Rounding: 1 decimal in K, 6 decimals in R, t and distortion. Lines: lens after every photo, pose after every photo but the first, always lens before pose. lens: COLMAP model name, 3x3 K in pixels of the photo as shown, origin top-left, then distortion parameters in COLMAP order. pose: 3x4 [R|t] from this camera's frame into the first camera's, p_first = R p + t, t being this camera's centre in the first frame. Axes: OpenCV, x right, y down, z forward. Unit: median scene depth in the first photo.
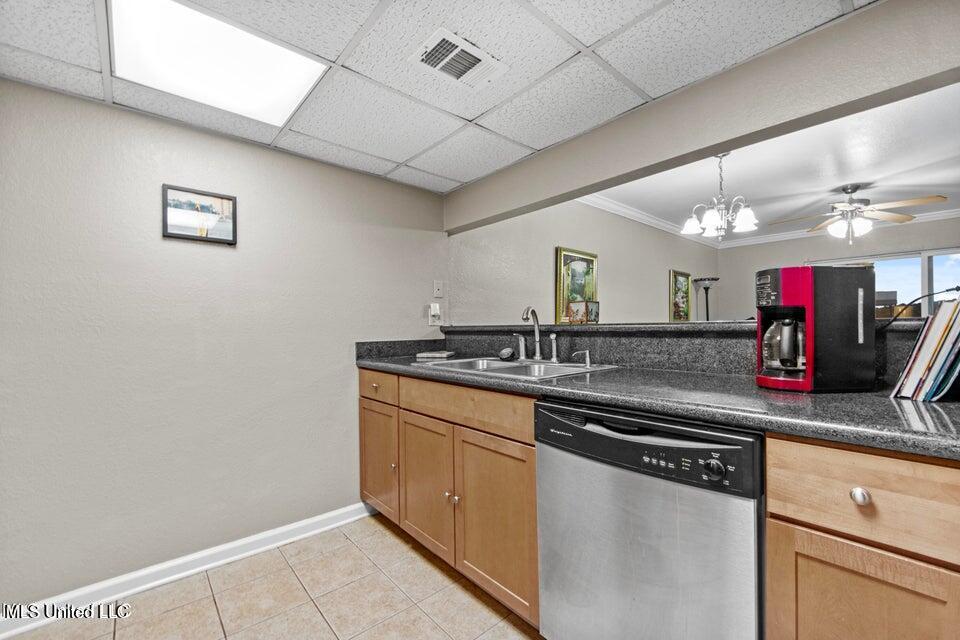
lens RADIAL K [[402.4, 0, 495.3], [0, 402.4, 334.3], [0, 0, 1]] dist [0.012561, -0.009529]
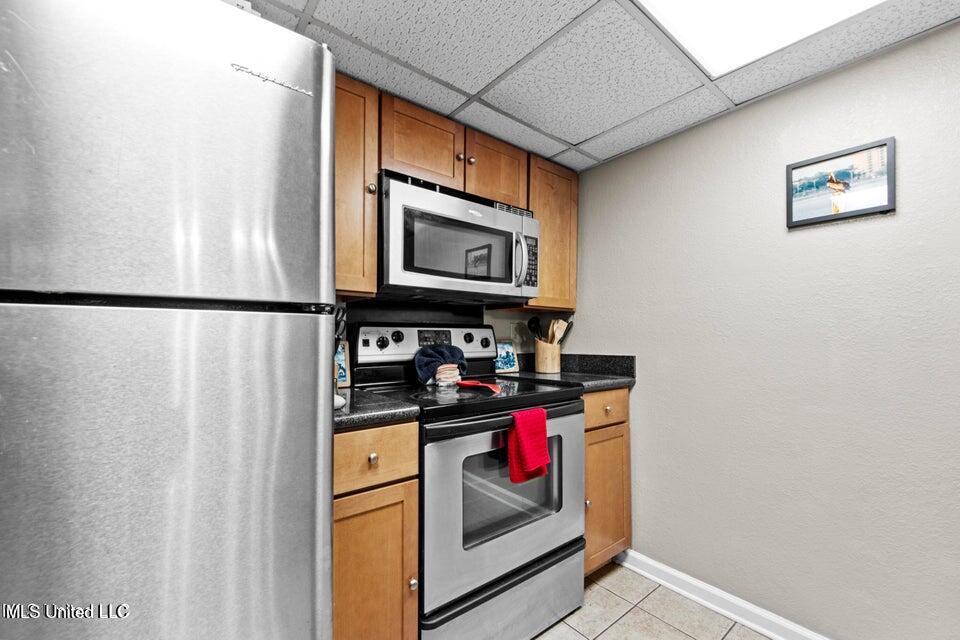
lens RADIAL K [[396.0, 0, 482.9], [0, 396.0, 337.0], [0, 0, 1]] dist [-0.001558, -0.000443]
pose [[-0.046613, 0.001190, -0.998912, 0.028461], [-0.014376, 0.999895, 0.001862, -0.007346], [0.998810, 0.014447, -0.046591, 0.360855]]
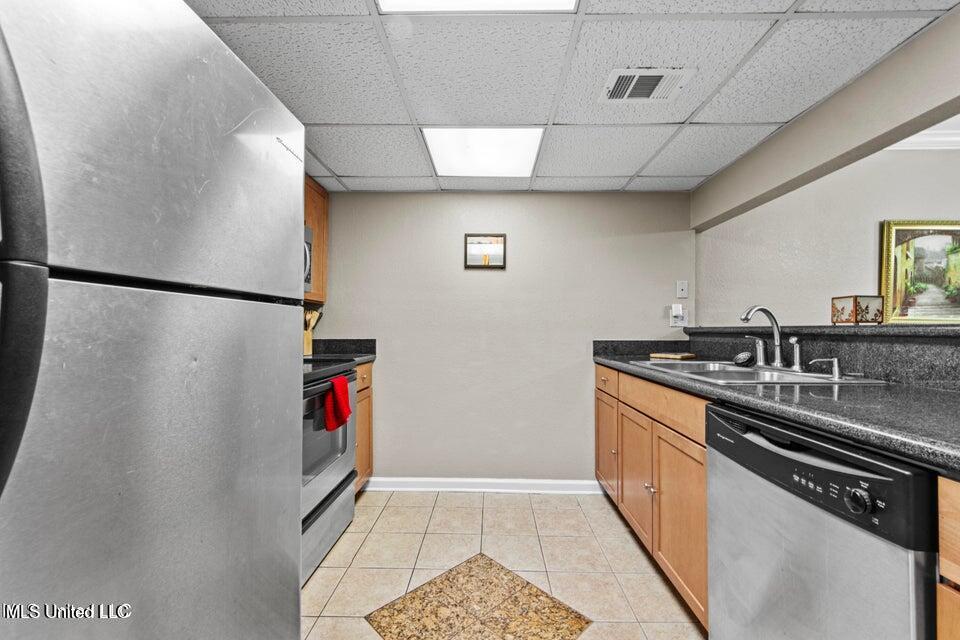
lens RADIAL K [[396.0, 0, 482.9], [0, 396.0, 337.0], [0, 0, 1]] dist [-0.001558, -0.000443]
pose [[0.730608, 0.024416, -0.682361, 0.241530], [-0.021544, 0.999687, 0.012703, 0.002704], [0.682458, 0.005419, 0.730905, -0.053839]]
